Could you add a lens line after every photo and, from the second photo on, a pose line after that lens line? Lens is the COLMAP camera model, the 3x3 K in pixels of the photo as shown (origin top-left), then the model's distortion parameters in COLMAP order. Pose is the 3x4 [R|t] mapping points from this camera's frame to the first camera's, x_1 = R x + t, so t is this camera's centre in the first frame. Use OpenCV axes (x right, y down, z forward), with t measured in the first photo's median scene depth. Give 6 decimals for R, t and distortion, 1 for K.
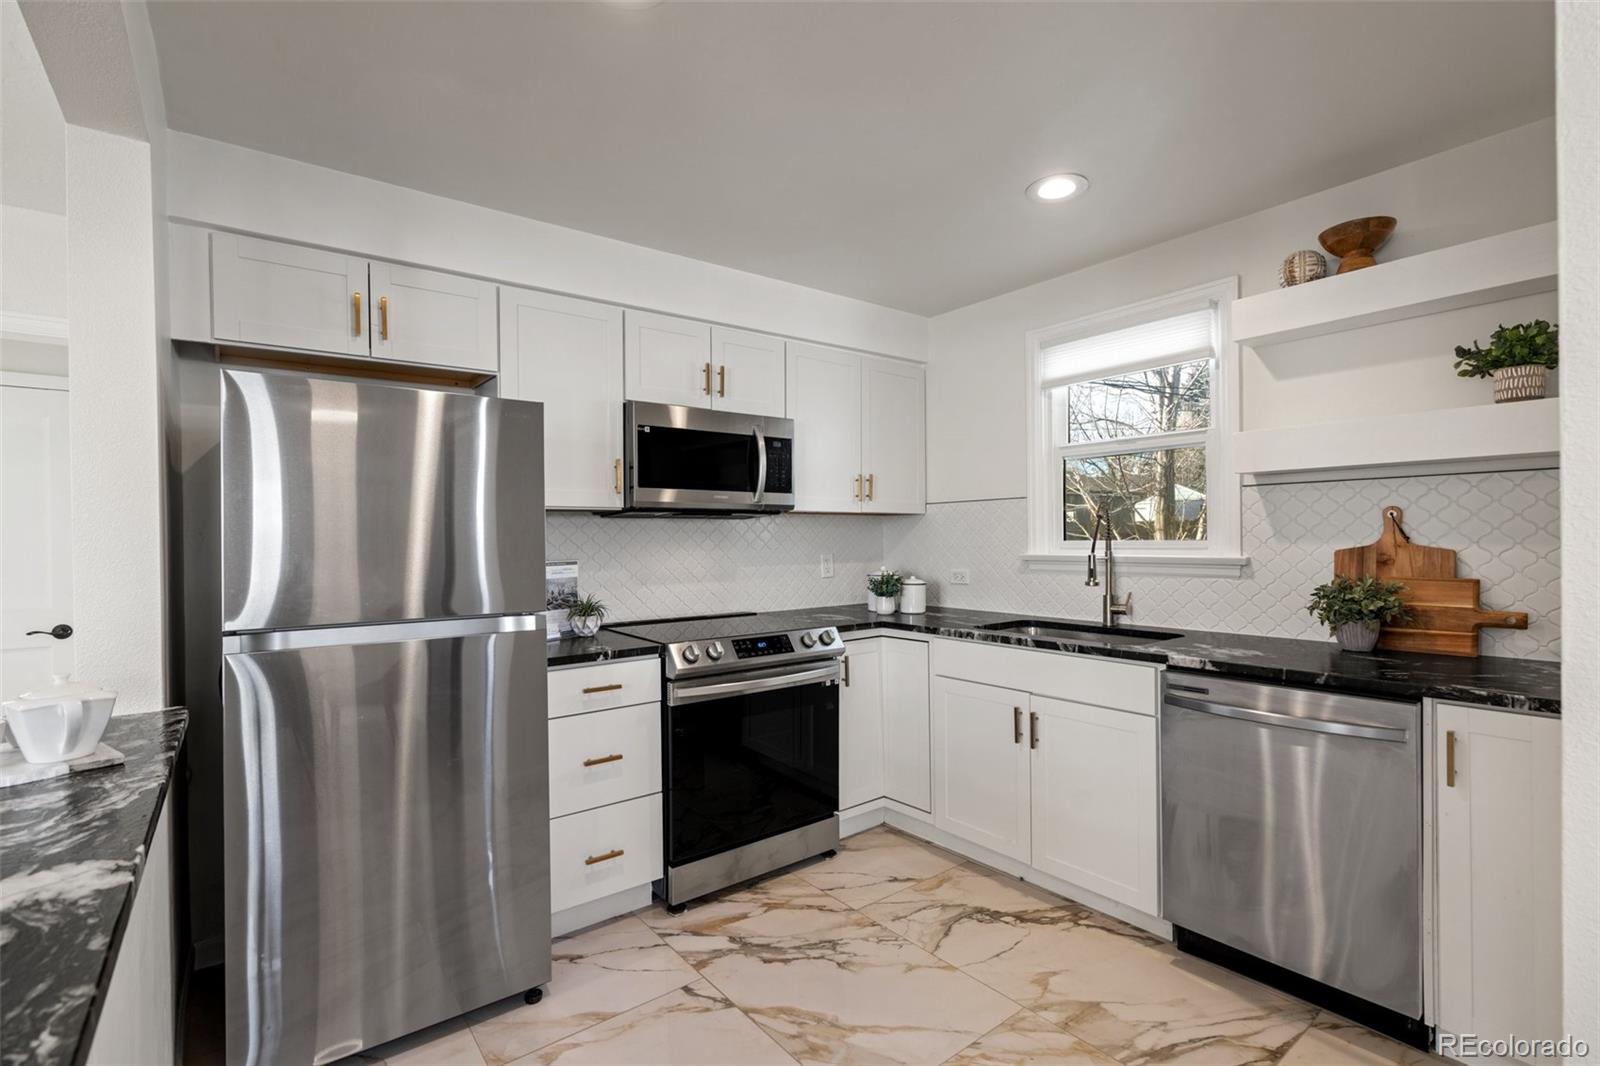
lens RADIAL K [[729.4, 0, 803.7], [0, 729.4, 540.4], [0, 0, 1]] dist [-0.012341, 0.004706]
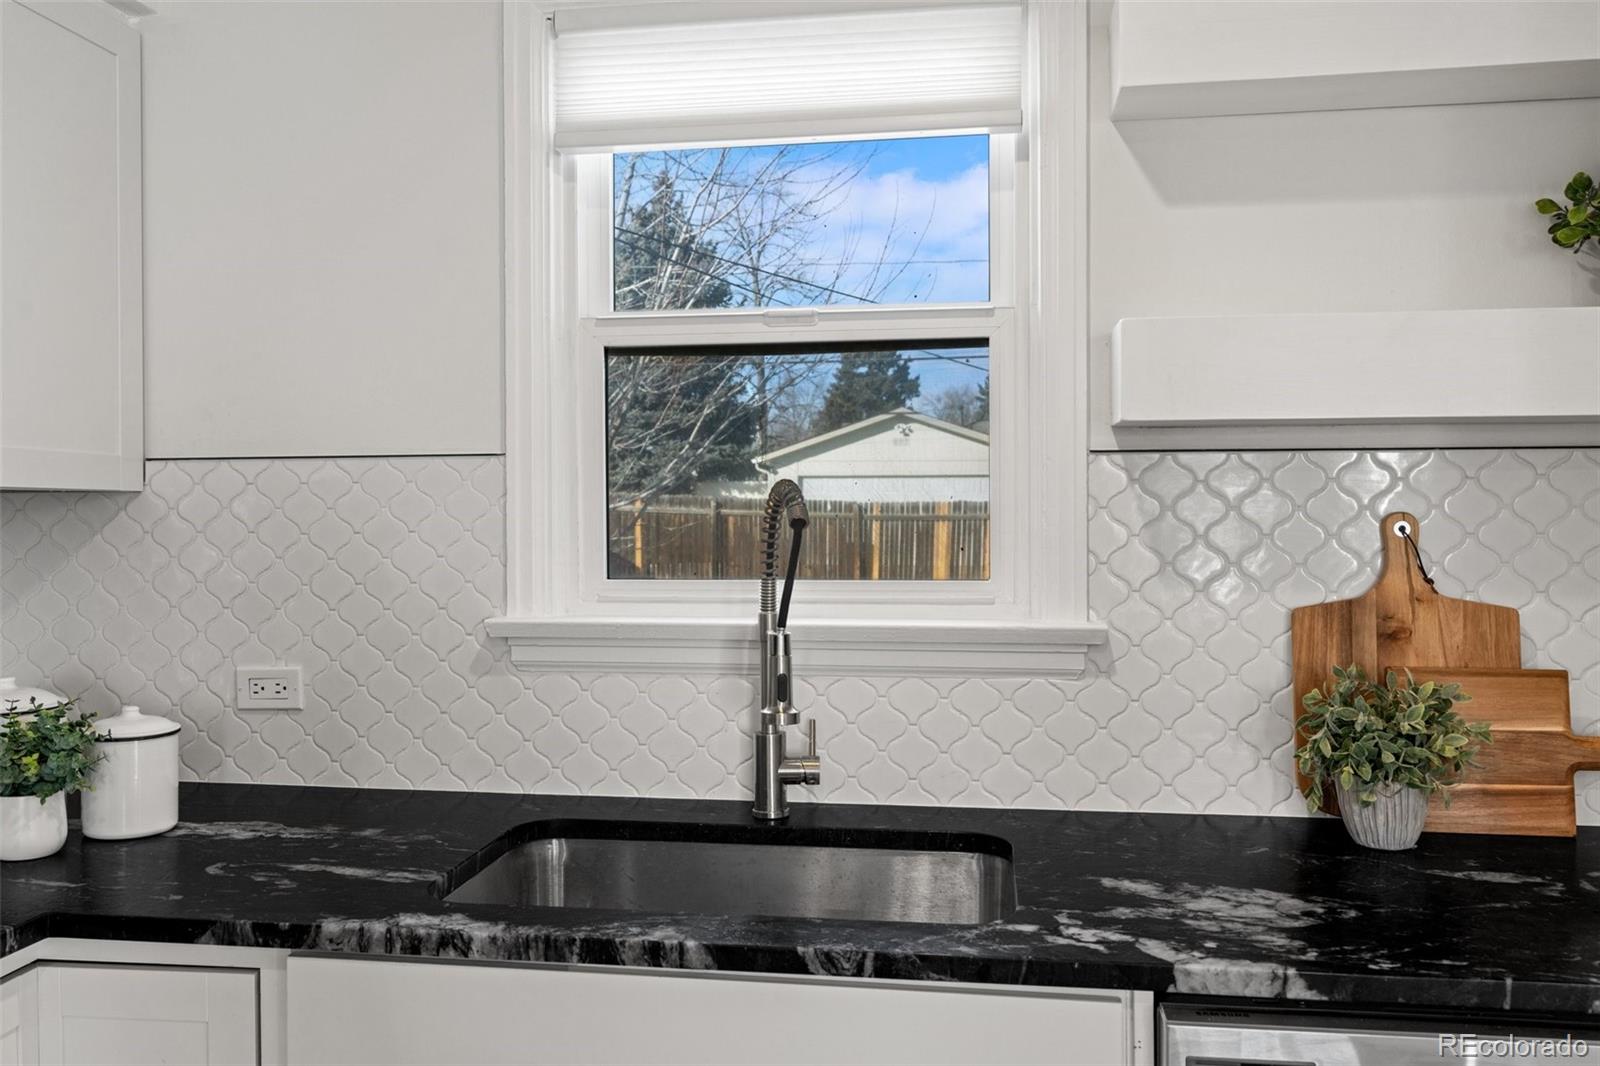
lens RADIAL K [[1303.3, 0, 800.2], [0, 1303.3, 520.4], [0, 0, 1]] dist [-0.004471, 0.010367]
pose [[0.724632, -0.000379, 0.689136, -0.022830], [-0.000837, 0.999999, 0.001430, -0.035650], [-0.689136, -0.001613, 0.724631, 0.558087]]
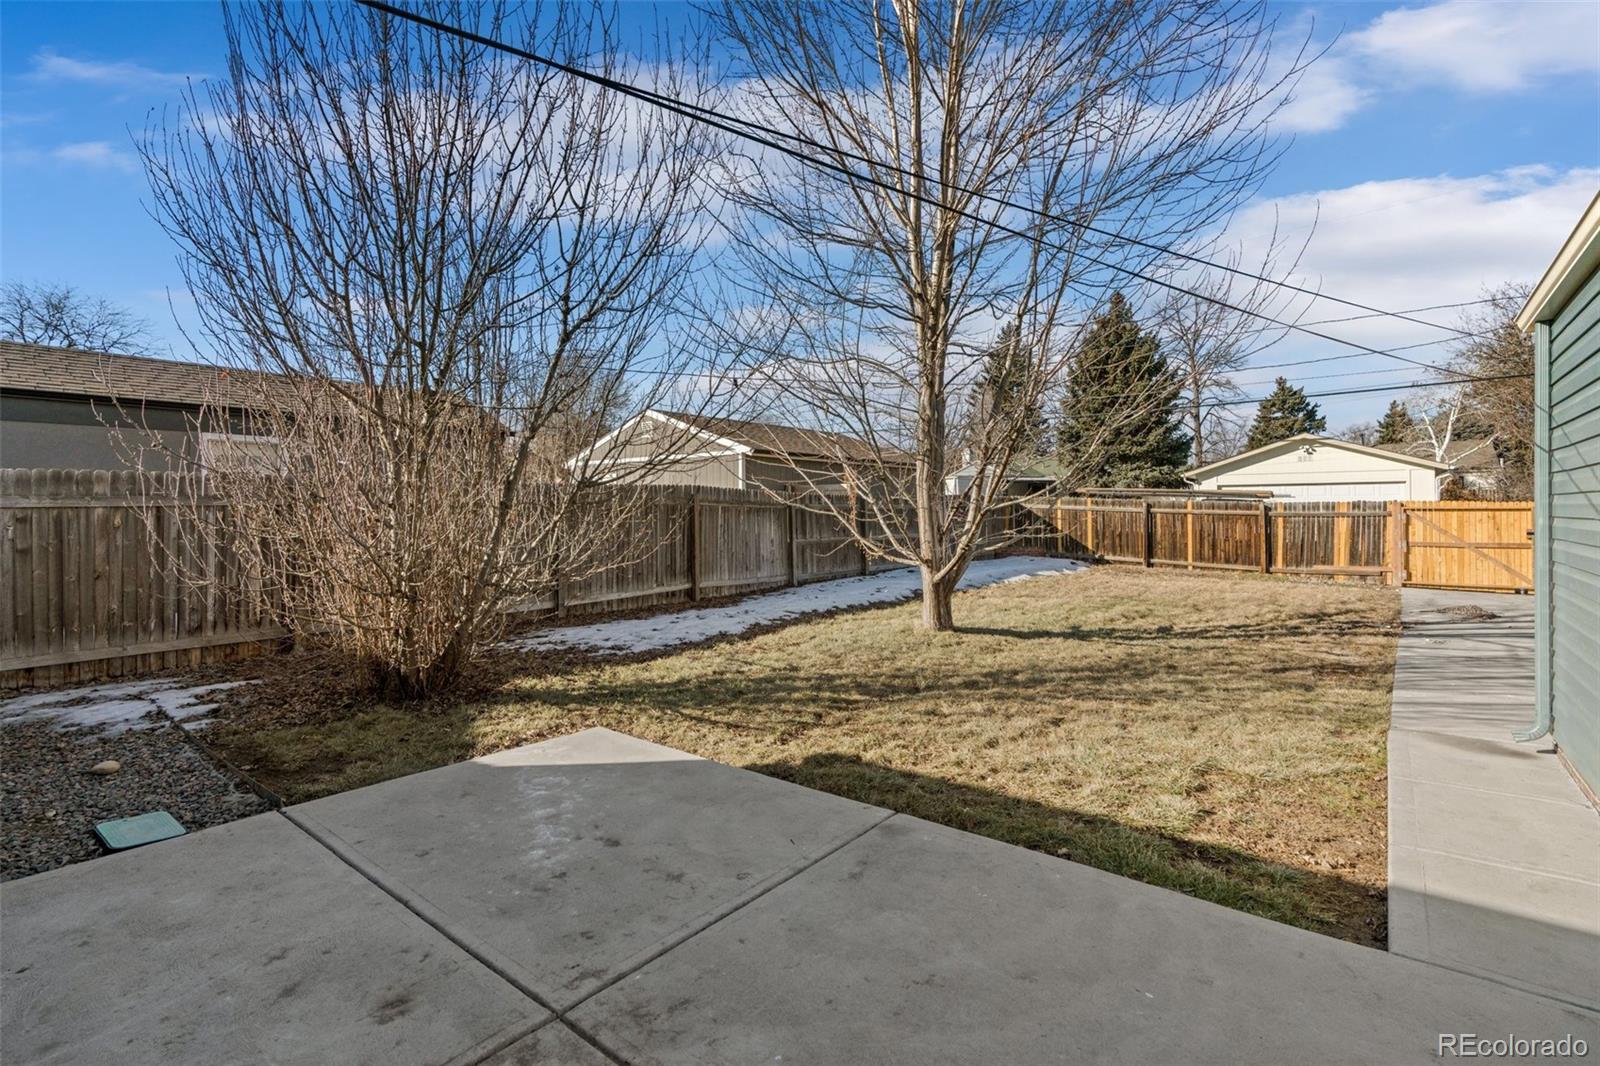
lens RADIAL K [[729.4, 0, 789.7], [0, 729.4, 523.2], [0, 0, 1]] dist [-0.012341, 0.004706]
pose [[0.976674, -0.002771, 0.214708, 0.031124], [0.000594, 0.999948, 0.010206, -0.035383], [-0.214725, -0.009841, 0.976625, 0.602369]]
